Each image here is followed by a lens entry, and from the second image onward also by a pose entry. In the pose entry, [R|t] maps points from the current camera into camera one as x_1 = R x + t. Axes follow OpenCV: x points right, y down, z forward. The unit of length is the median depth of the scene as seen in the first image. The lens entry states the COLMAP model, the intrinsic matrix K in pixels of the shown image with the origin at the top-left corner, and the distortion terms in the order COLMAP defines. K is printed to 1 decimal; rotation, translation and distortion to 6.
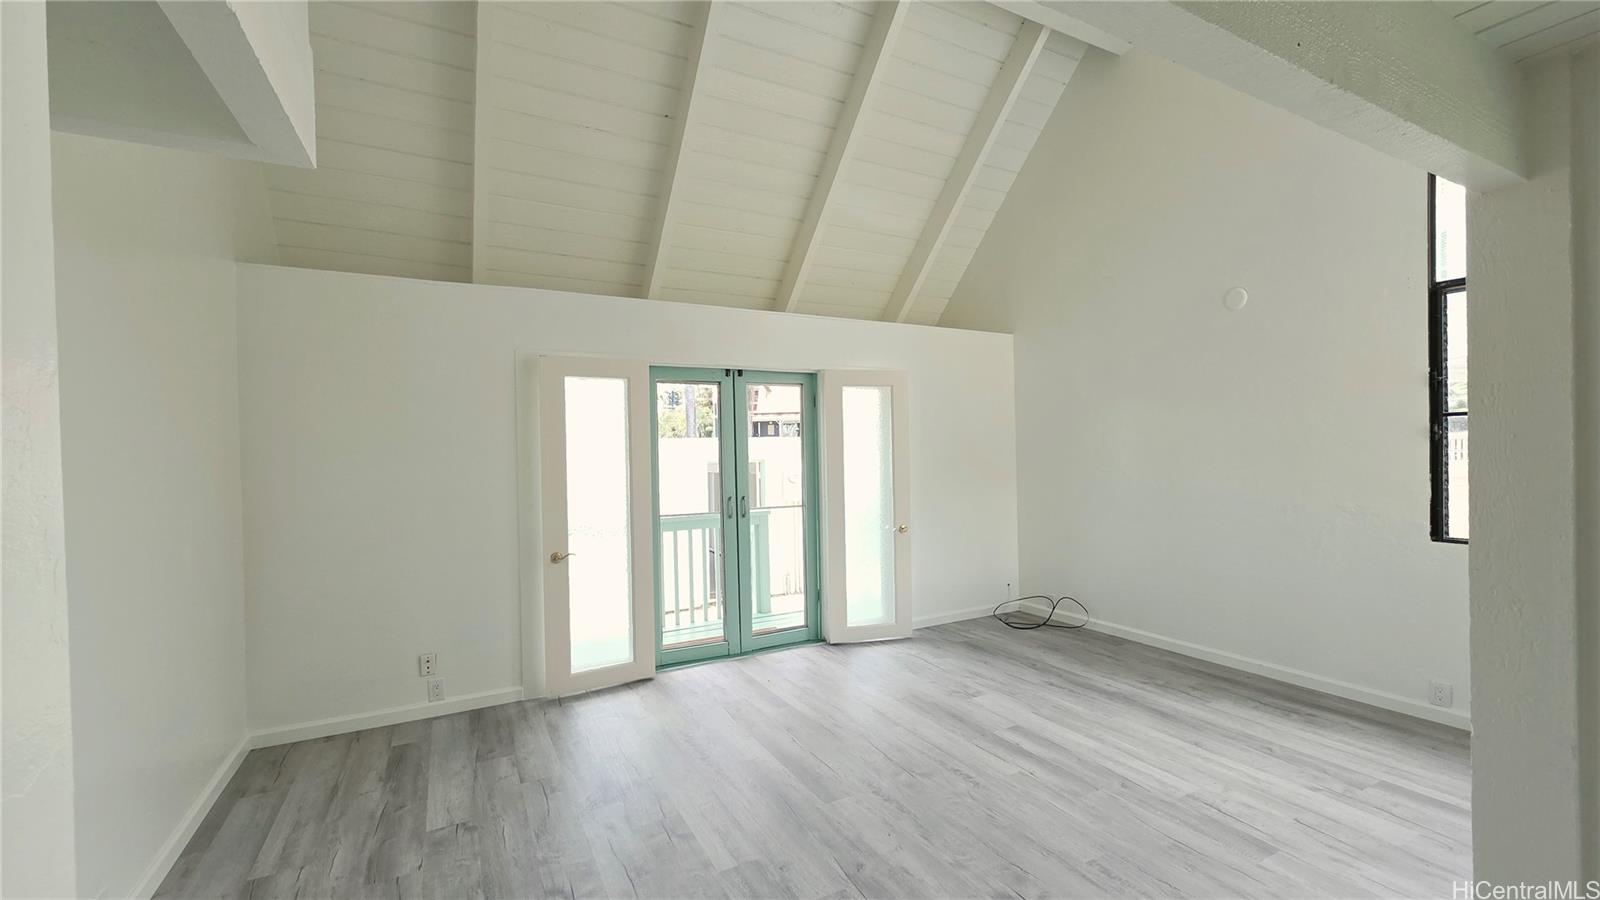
lens RADIAL K [[649.2, 0, 803.5], [0, 649.2, 452.3], [0, 0, 1]] dist [-0.000634, -0.002983]
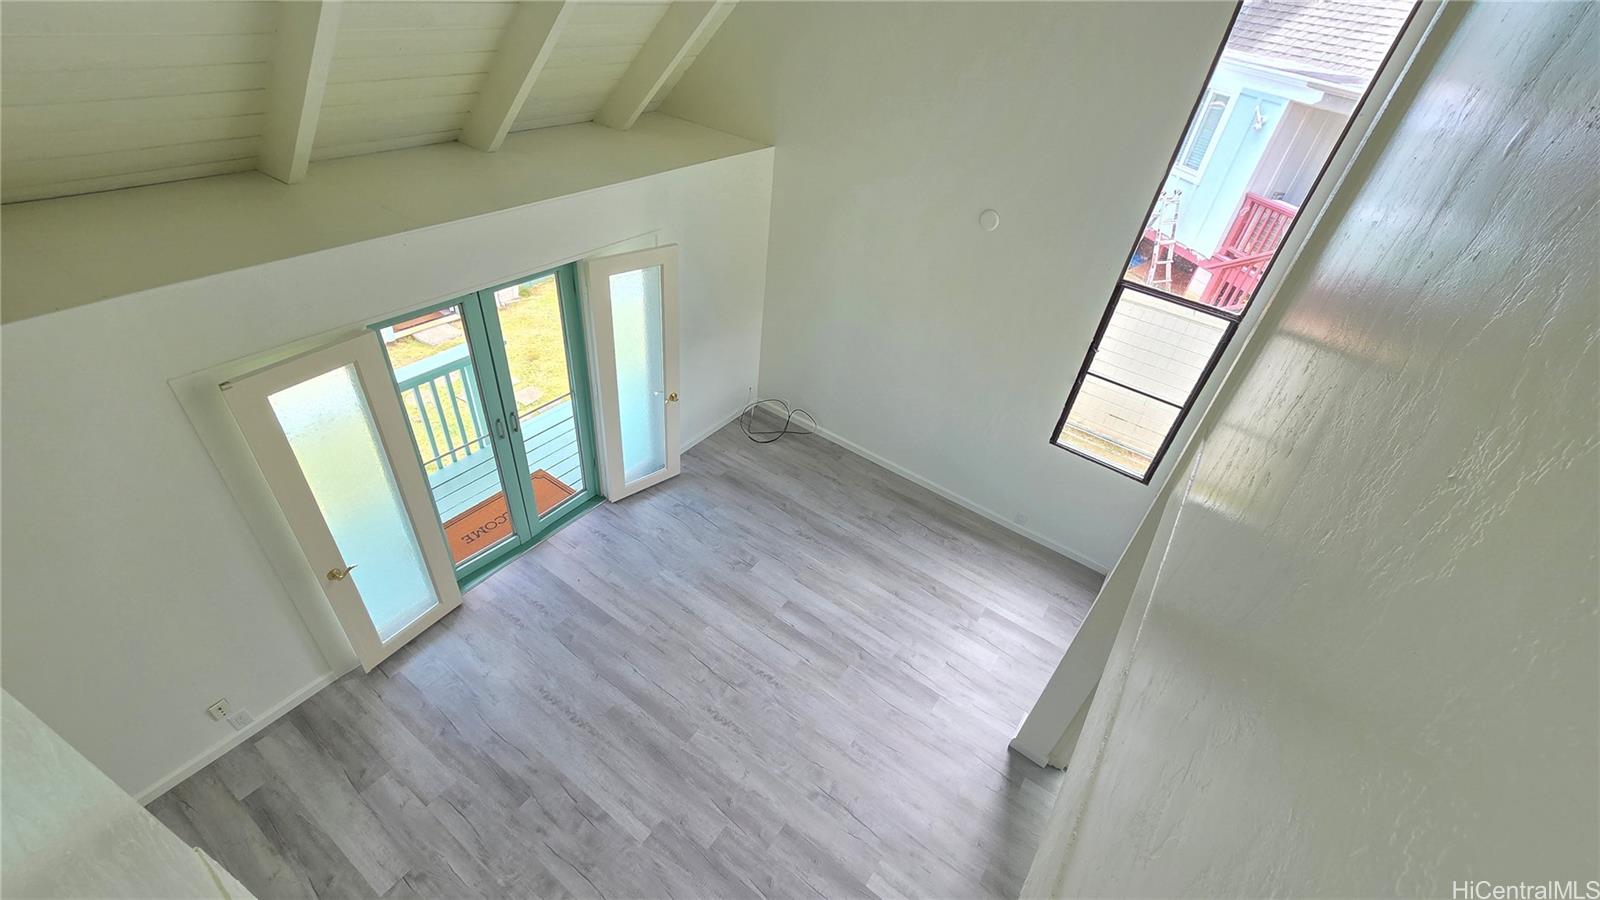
lens RADIAL K [[649.2, 0, 803.5], [0, 649.2, 452.3], [0, 0, 1]] dist [-0.000634, -0.002983]
pose [[0.883580, -0.184896, 0.430232, -0.176946], [-0.124687, 0.792690, 0.596738, -0.644323], [-0.451375, -0.580910, 0.677351, 0.215678]]
